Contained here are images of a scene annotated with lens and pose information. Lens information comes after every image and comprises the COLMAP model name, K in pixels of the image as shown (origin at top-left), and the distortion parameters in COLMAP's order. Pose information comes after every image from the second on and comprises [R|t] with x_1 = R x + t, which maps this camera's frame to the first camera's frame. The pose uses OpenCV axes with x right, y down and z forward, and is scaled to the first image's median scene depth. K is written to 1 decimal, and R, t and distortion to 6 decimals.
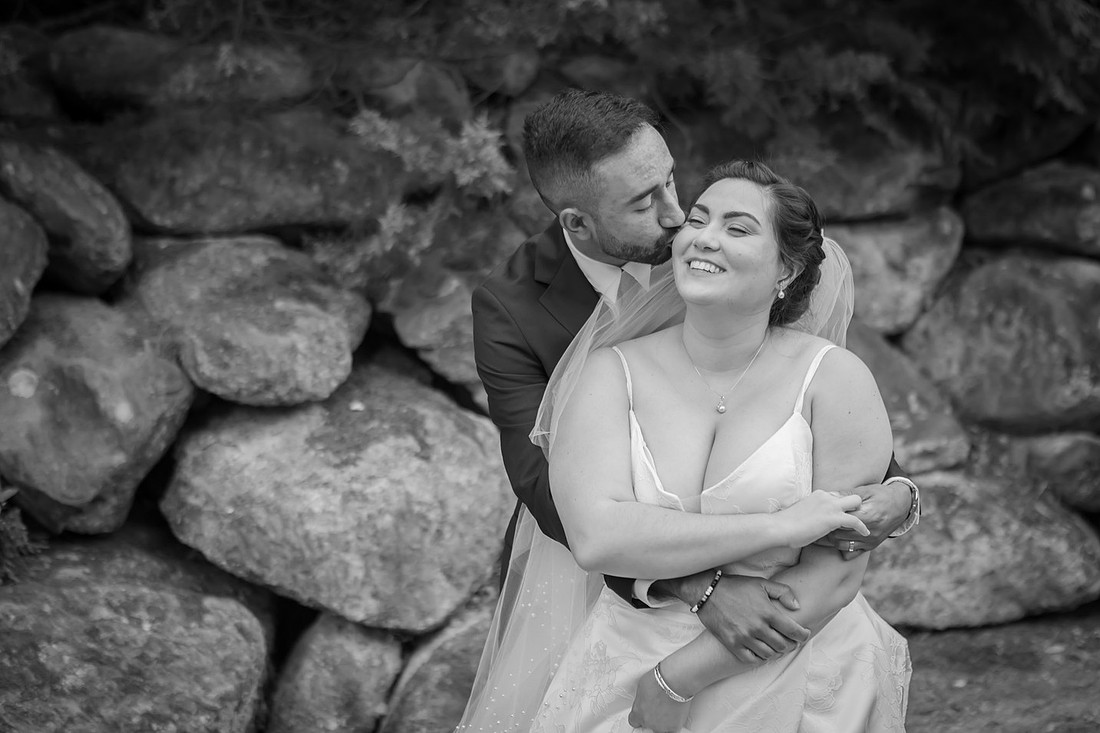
lens RADIAL K [[1889.8, 0, 558.1], [0, 1889.8, 367.8], [0, 0, 1]] dist [0.151985, 0.000000]
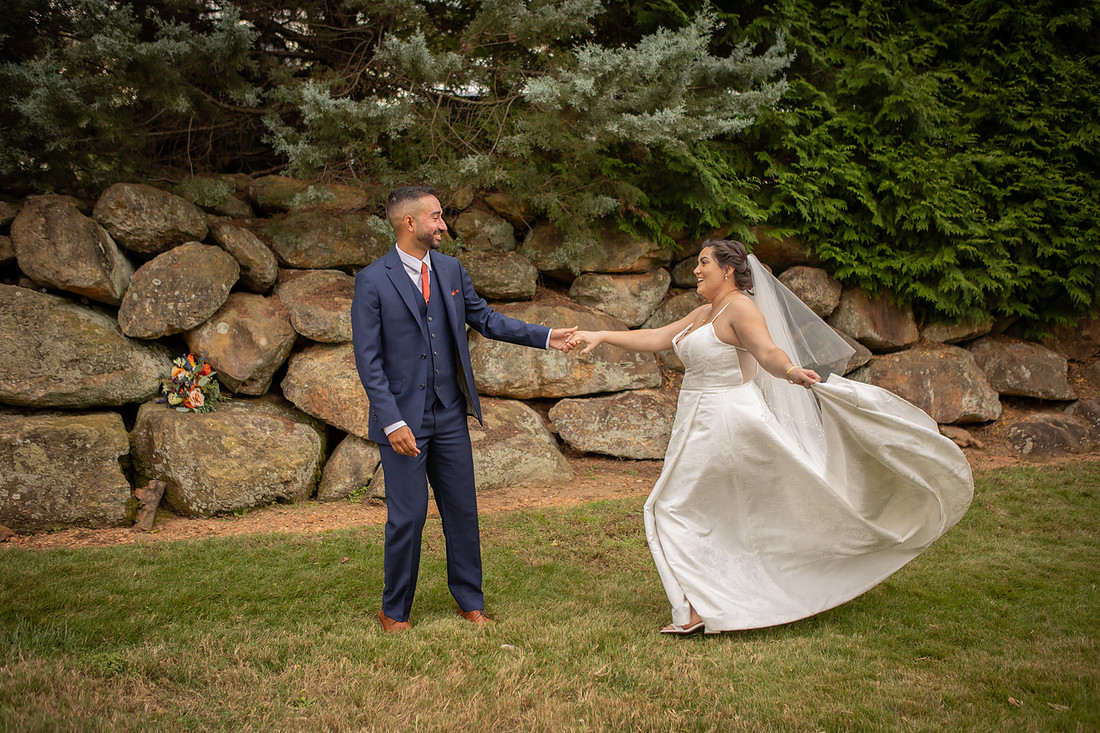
lens RADIAL K [[1035.3, 0, 547.6], [0, 1035.3, 361.8], [0, 0, 1]] dist [-0.042342, 0.000000]
pose [[0.998881, 0.037542, -0.028751, 0.148641], [-0.037372, 0.999281, 0.006445, 0.025082], [0.028973, -0.005363, 0.999566, -0.238823]]
